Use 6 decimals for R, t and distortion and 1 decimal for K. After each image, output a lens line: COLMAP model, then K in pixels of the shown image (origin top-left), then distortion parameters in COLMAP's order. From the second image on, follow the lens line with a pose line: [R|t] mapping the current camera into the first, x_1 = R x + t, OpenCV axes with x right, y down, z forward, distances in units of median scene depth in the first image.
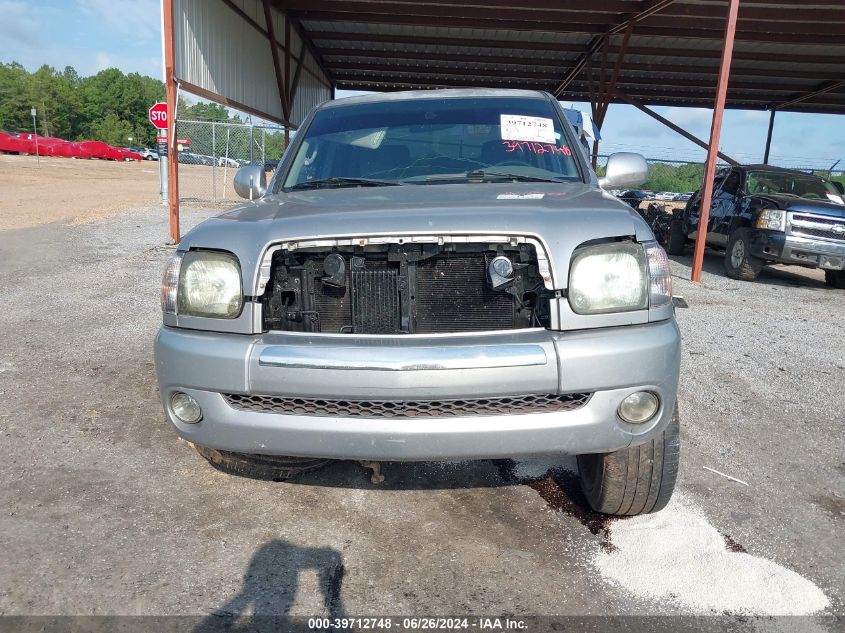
lens RADIAL K [[635.1, 0, 422.5], [0, 635.1, 316.5], [0, 0, 1]] dist [0.014086, 0.002763]
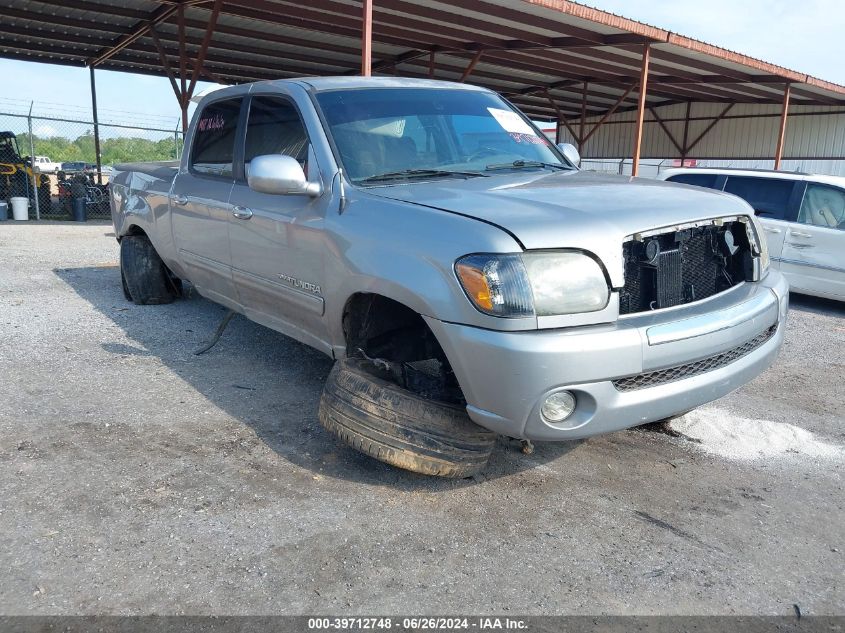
lens RADIAL K [[635.1, 0, 422.5], [0, 635.1, 316.5], [0, 0, 1]] dist [0.014086, 0.002763]
pose [[0.756081, -0.154149, 0.636066, -0.735123], [0.132851, 0.987782, 0.081468, -0.068625], [-0.640853, 0.022906, 0.767322, 0.236703]]
